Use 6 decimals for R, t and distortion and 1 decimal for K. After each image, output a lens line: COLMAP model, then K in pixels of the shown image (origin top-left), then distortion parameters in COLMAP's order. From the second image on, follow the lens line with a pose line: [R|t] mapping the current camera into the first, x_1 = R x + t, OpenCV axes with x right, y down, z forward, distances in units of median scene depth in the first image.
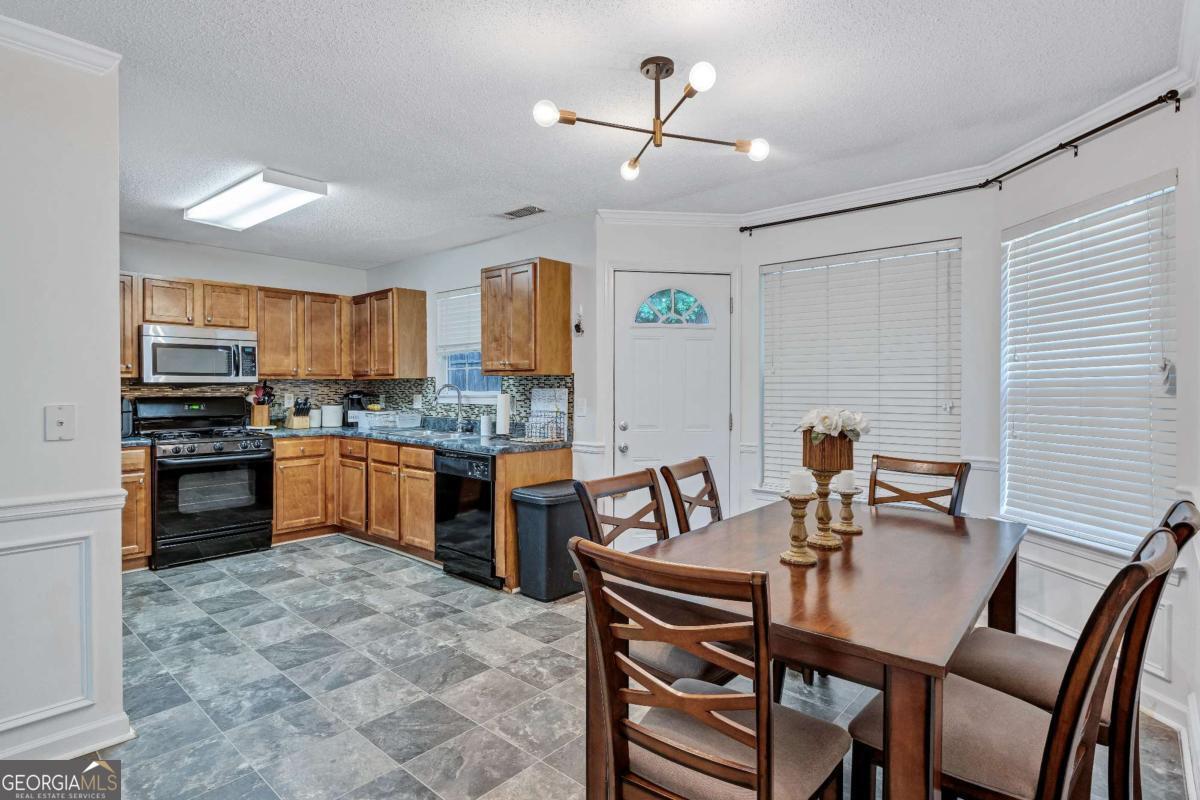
lens RADIAL K [[613.7, 0, 585.5], [0, 613.7, 391.0], [0, 0, 1]] dist [-0.004102, -0.001123]
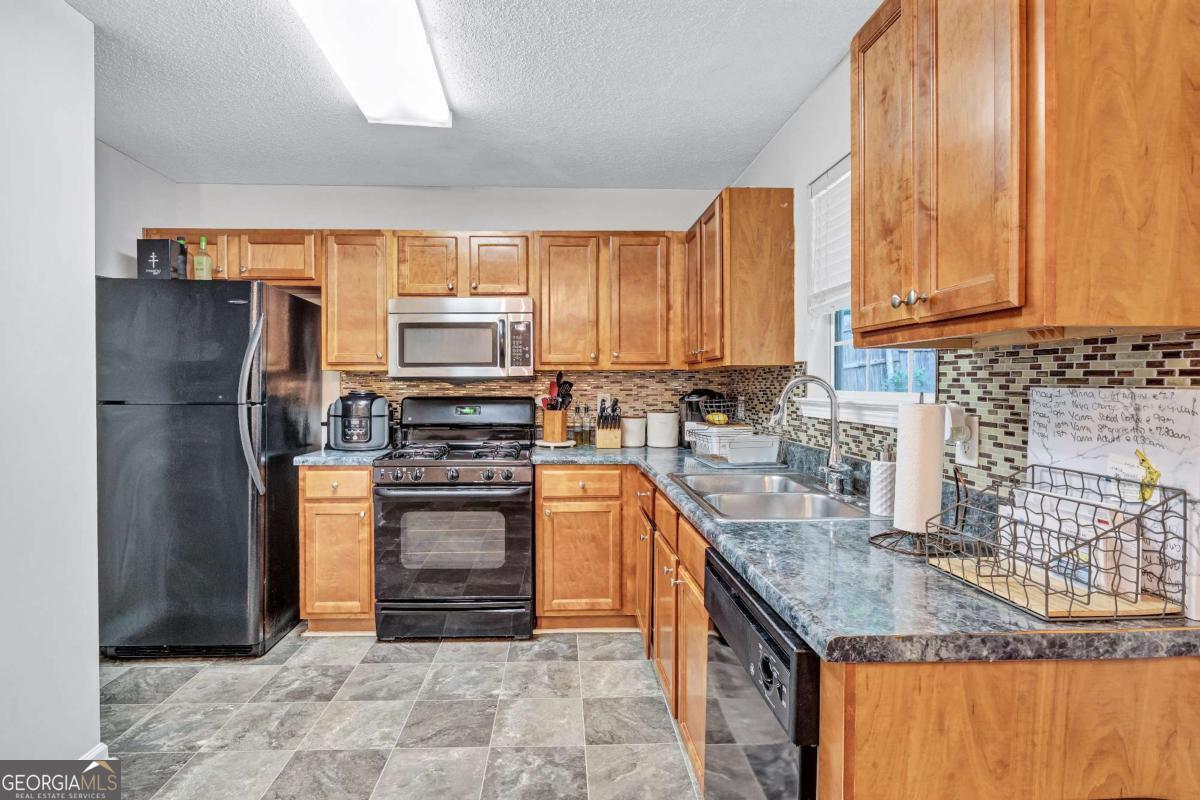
lens RADIAL K [[613.7, 0, 585.5], [0, 613.7, 391.0], [0, 0, 1]] dist [-0.004102, -0.001123]
pose [[0.698174, 0.007458, -0.715889, -0.024615], [-0.003082, 0.999968, 0.007412, -0.002954], [0.715922, -0.002968, 0.698174, 0.574778]]
